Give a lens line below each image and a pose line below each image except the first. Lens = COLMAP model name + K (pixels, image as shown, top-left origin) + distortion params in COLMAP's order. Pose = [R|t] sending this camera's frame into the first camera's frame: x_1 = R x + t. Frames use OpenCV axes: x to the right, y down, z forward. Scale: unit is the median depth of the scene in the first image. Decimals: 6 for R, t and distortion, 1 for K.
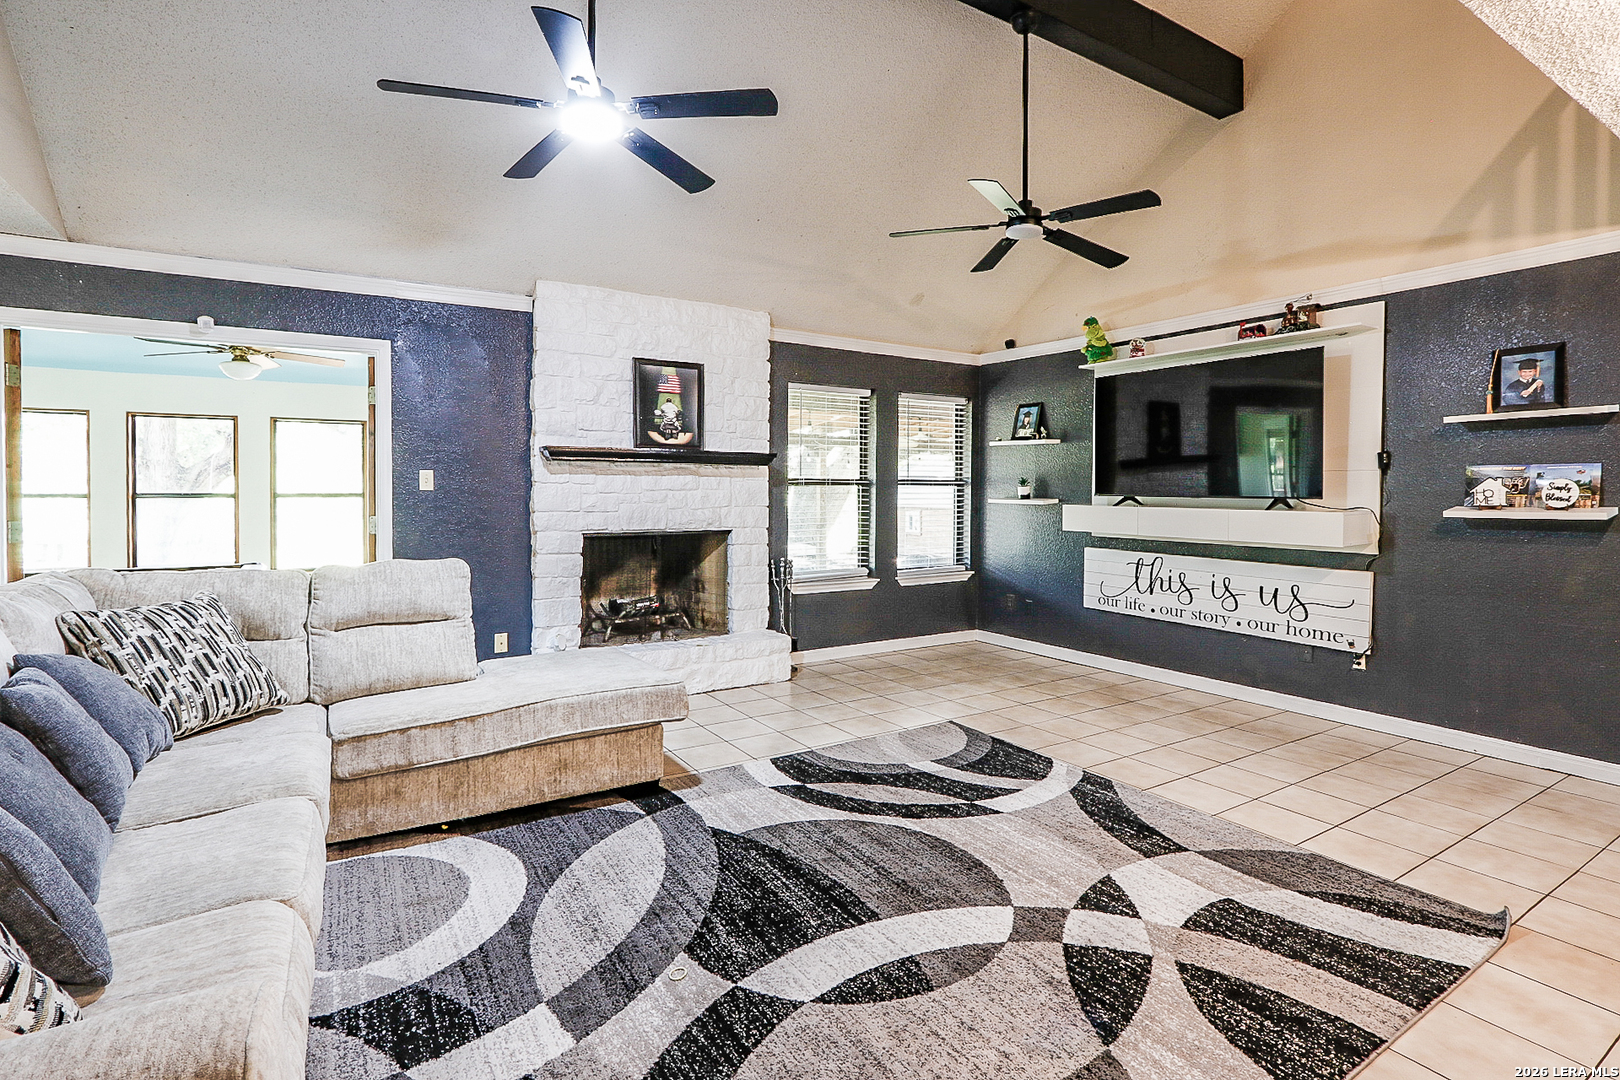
lens RADIAL K [[776.3, 0, 804.0], [0, 776.3, 489.8], [0, 0, 1]] dist [0.000633, 0.000363]
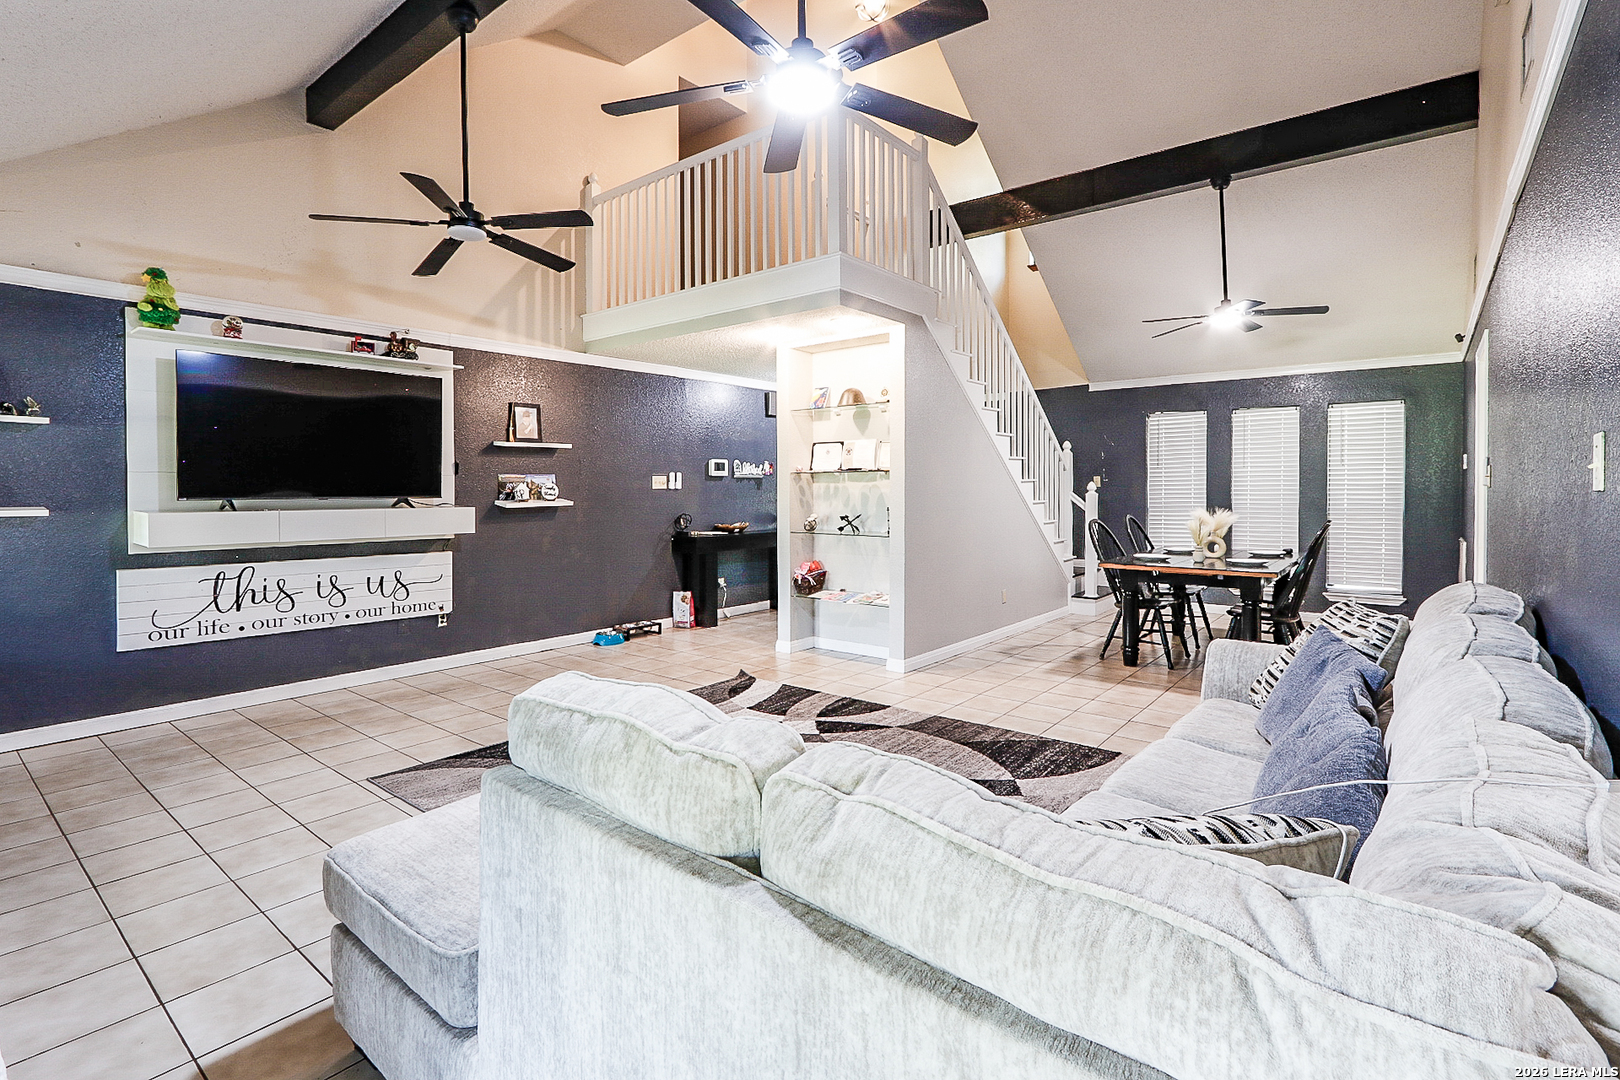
lens RADIAL K [[776.3, 0, 804.0], [0, 776.3, 489.8], [0, 0, 1]] dist [0.000633, 0.000363]
pose [[-0.318463, -0.005021, 0.947922, -0.679512], [0.002088, 0.999980, 0.005998, -0.006857], [-0.947933, 0.003889, -0.318446, 0.778795]]
